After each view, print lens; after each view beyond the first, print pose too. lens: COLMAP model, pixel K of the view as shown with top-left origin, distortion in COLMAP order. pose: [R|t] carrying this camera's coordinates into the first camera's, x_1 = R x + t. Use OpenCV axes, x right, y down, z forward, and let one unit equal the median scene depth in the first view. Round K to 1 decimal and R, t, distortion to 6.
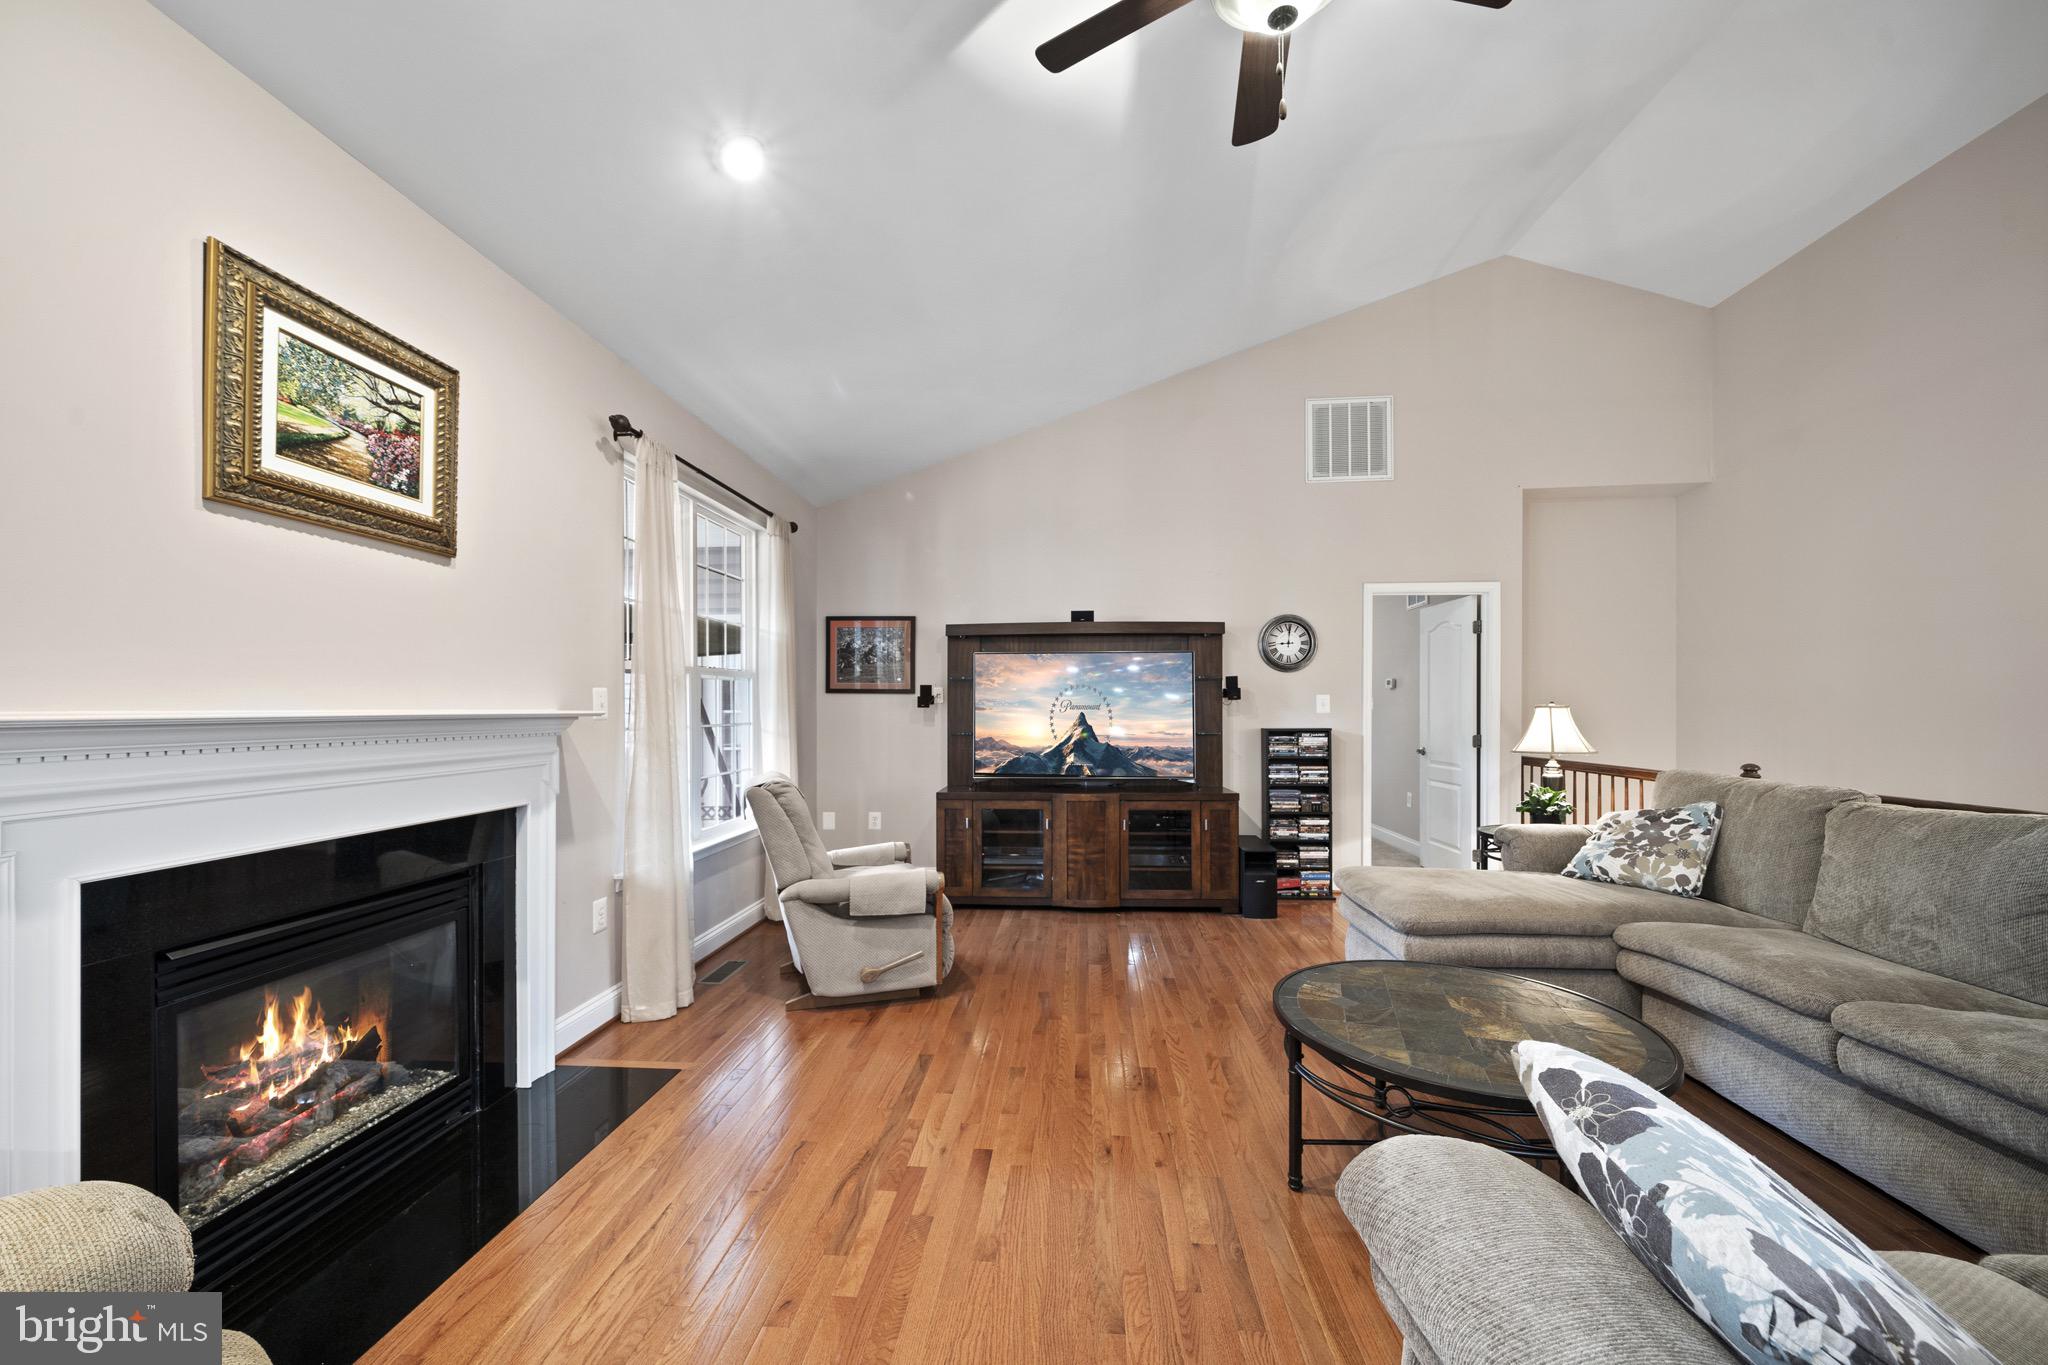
lens RADIAL K [[772.3, 0, 1008.4], [0, 772.3, 708.3], [0, 0, 1]] dist [-0.001919, -0.000194]
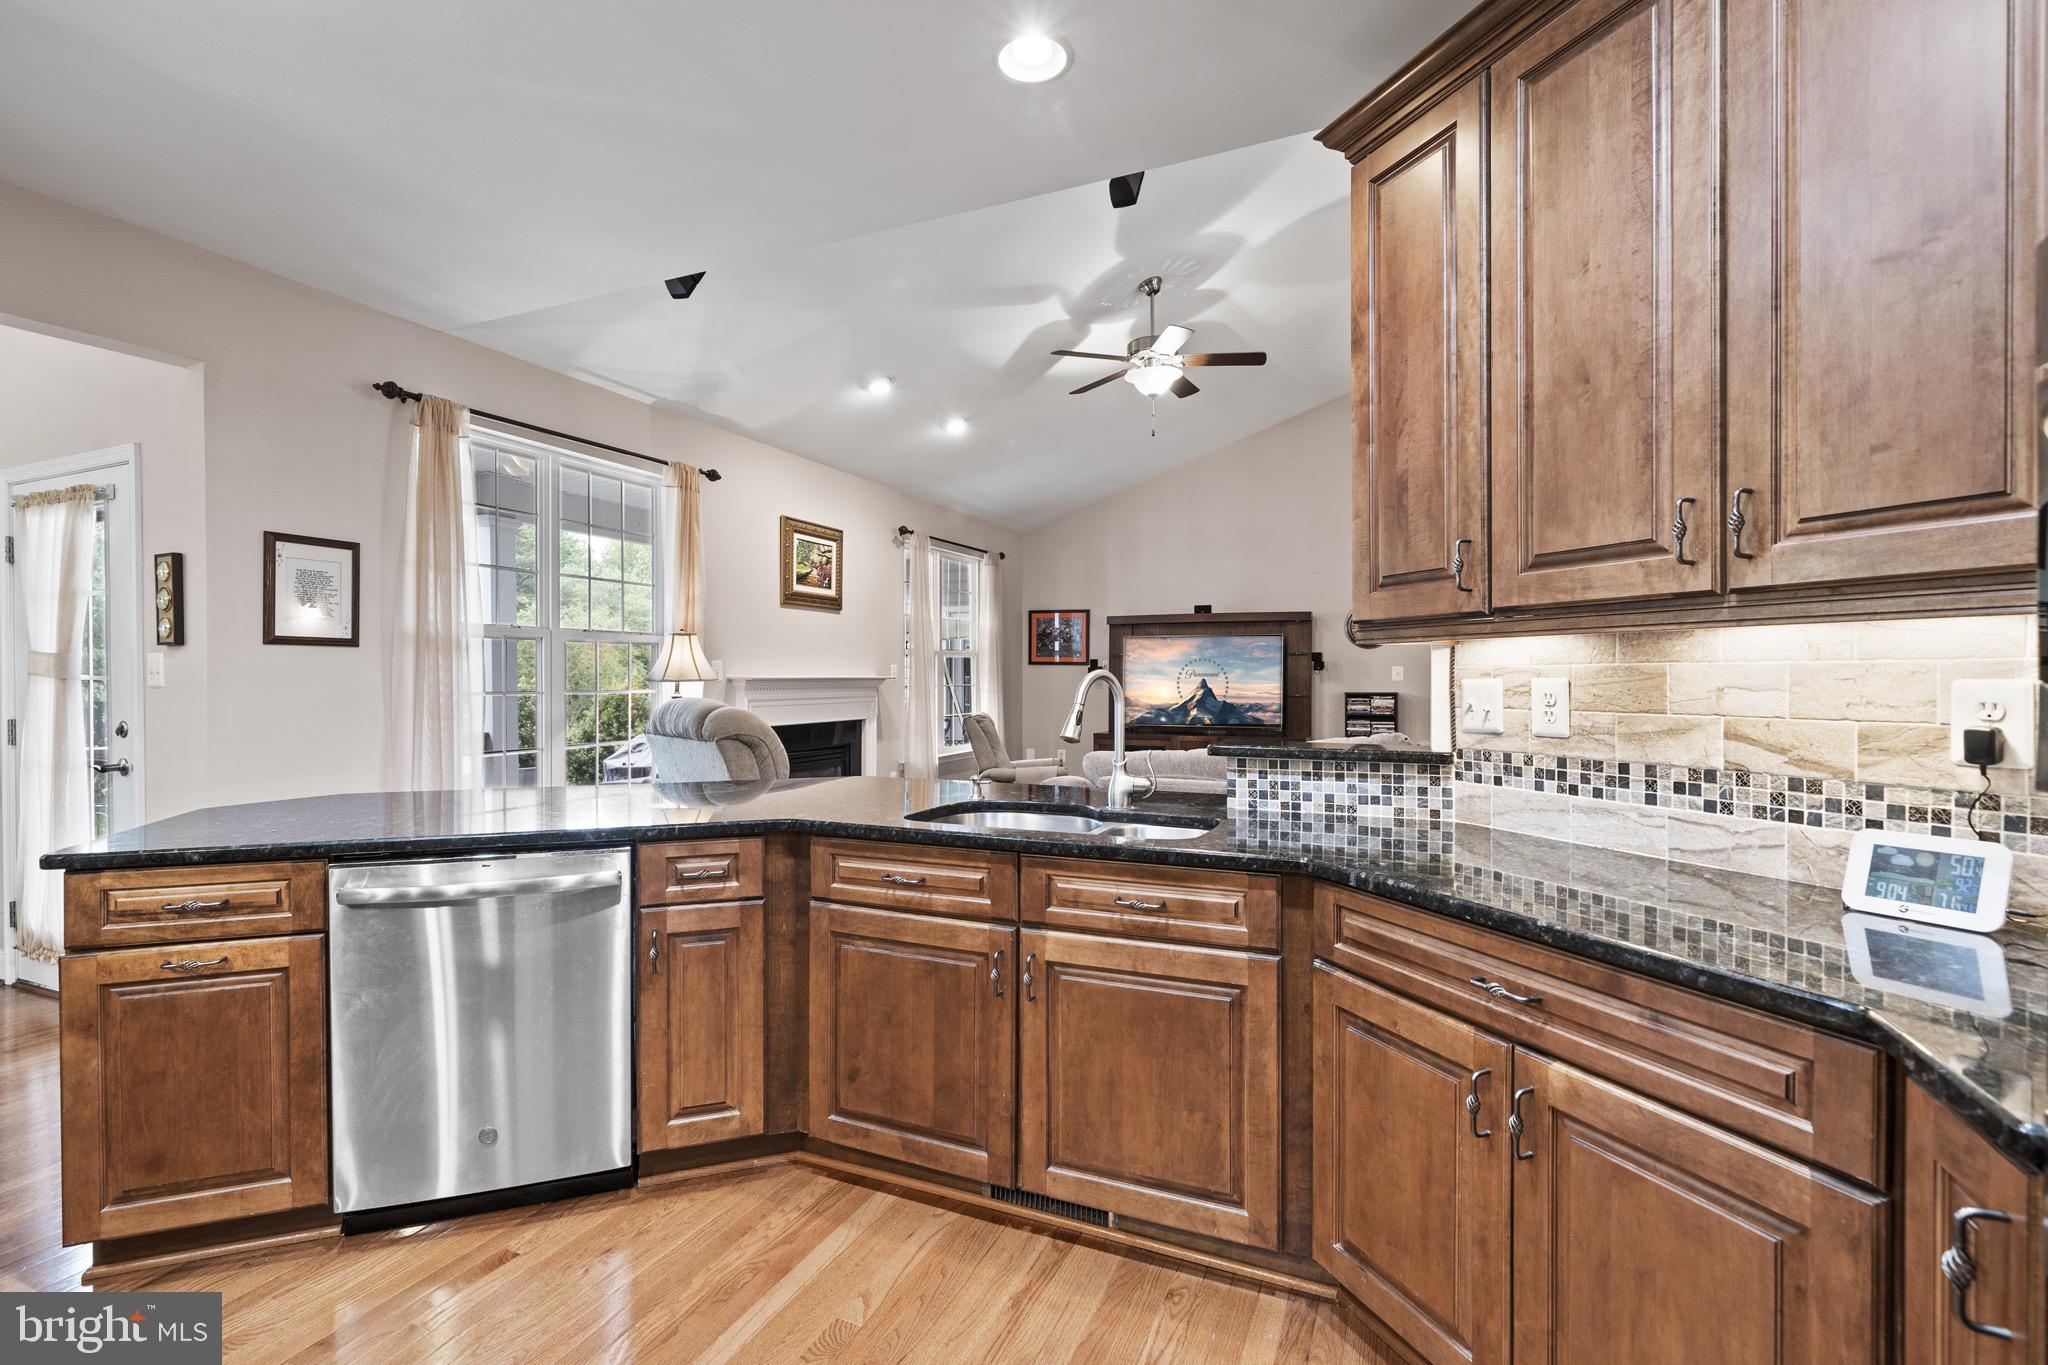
lens RADIAL K [[941.9, 0, 995.5], [0, 941.9, 684.4], [0, 0, 1]] dist [0.000919, 0.000269]
pose [[0.941666, 0.005528, -0.336504, 0.316185], [-0.002845, 0.999960, 0.008465, 0.001654], [0.336537, -0.007014, 0.941644, -0.708361]]
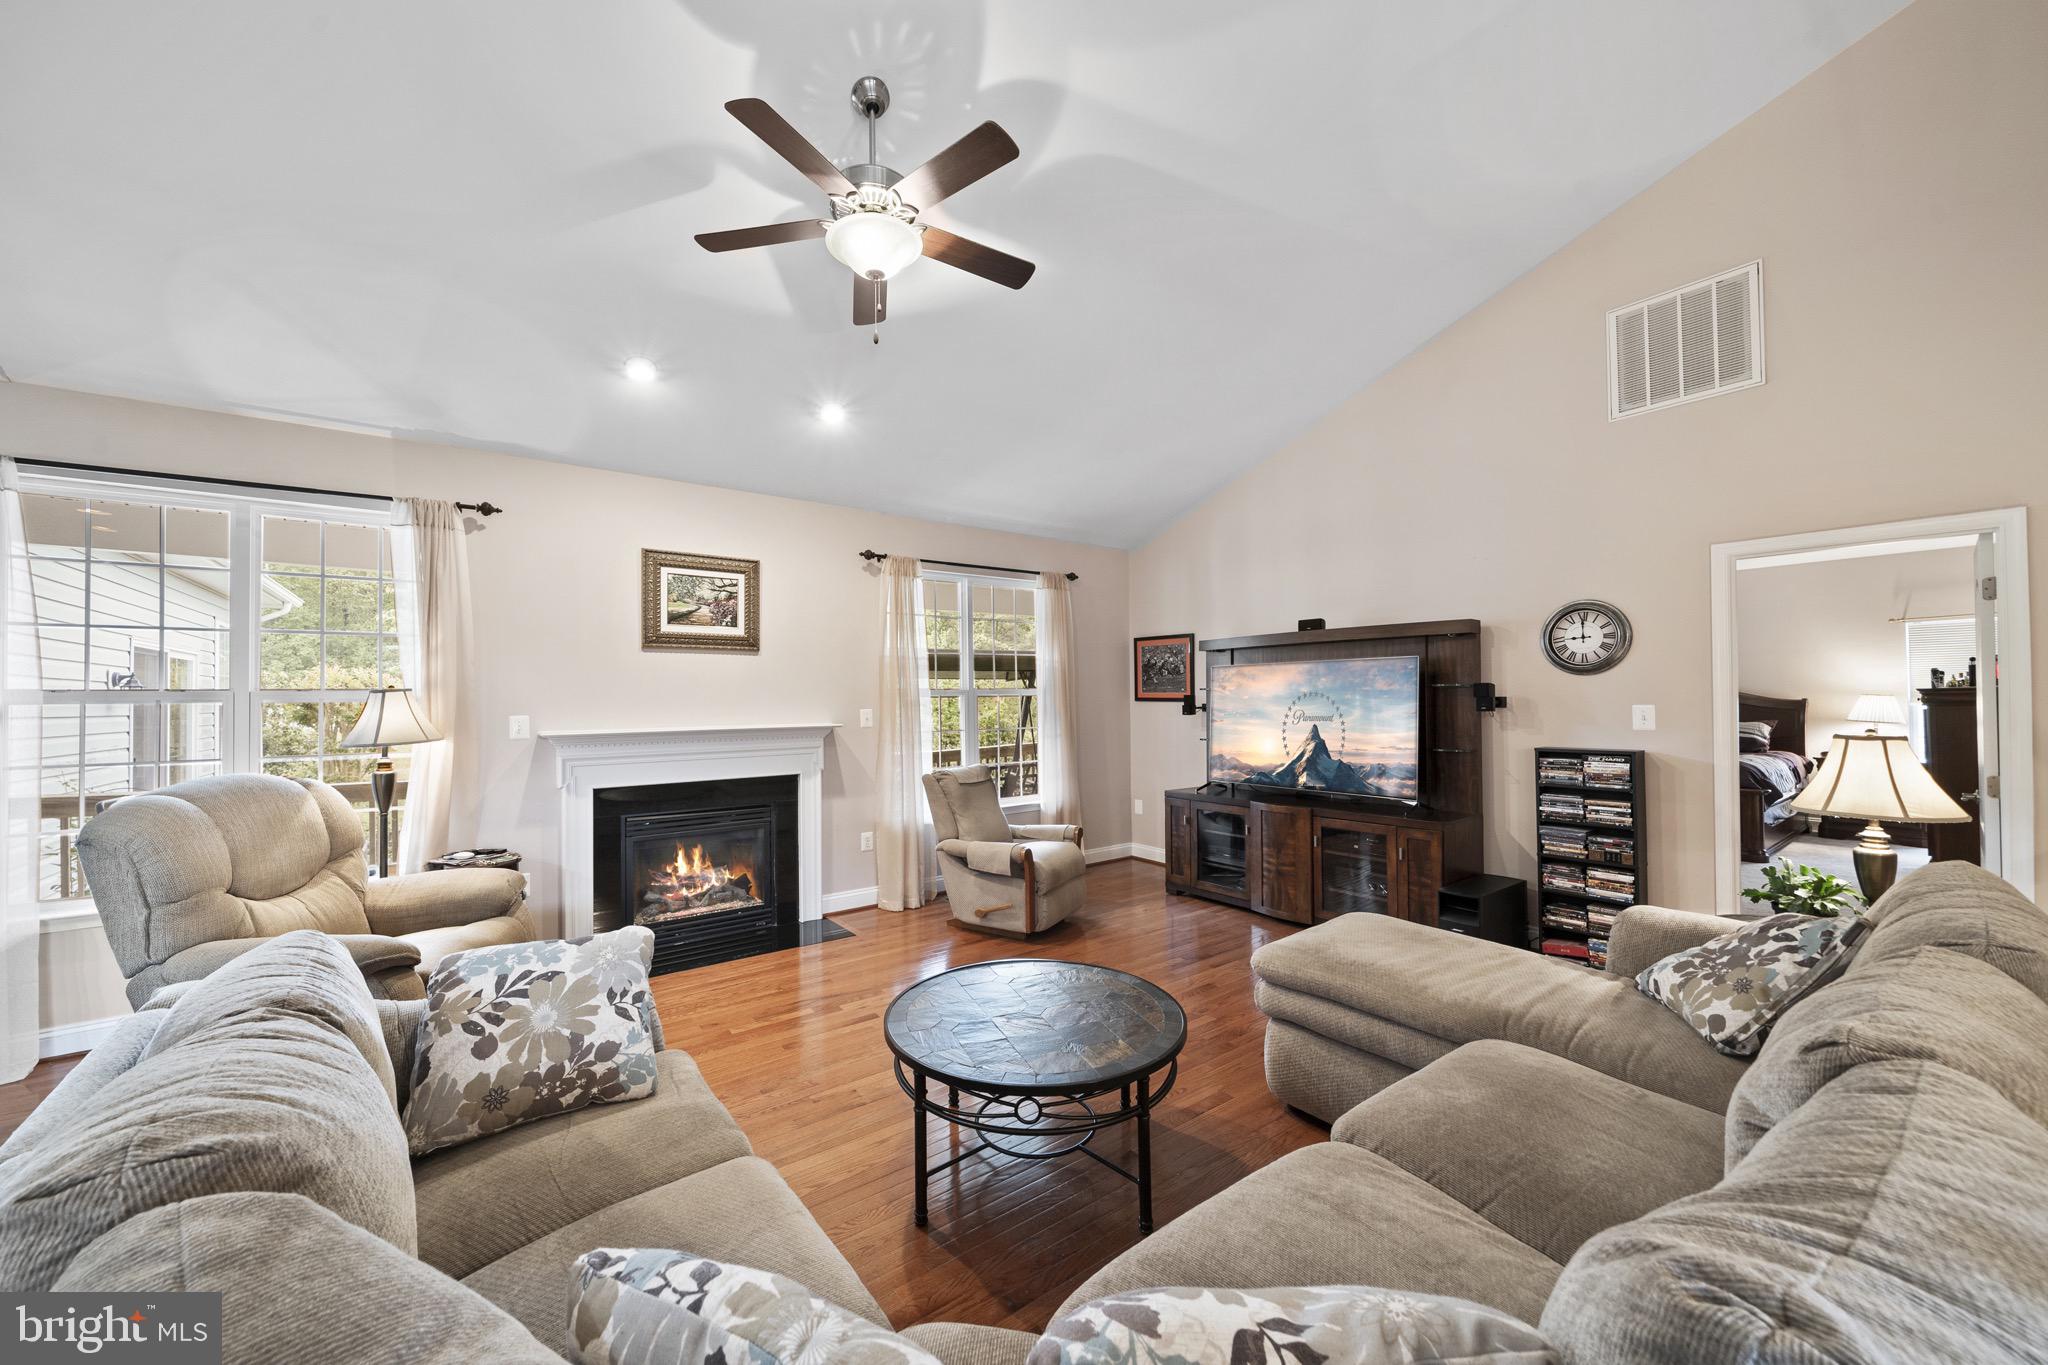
lens RADIAL K [[738.9, 0, 1003.1], [0, 738.9, 685.6], [0, 0, 1]] dist [-0.001387, -0.000450]
pose [[0.661561, -0.017052, -0.749697, 0.549194], [0.008264, 0.999847, -0.015449, -0.031126], [0.749846, 0.004025, 0.661600, 0.085635]]
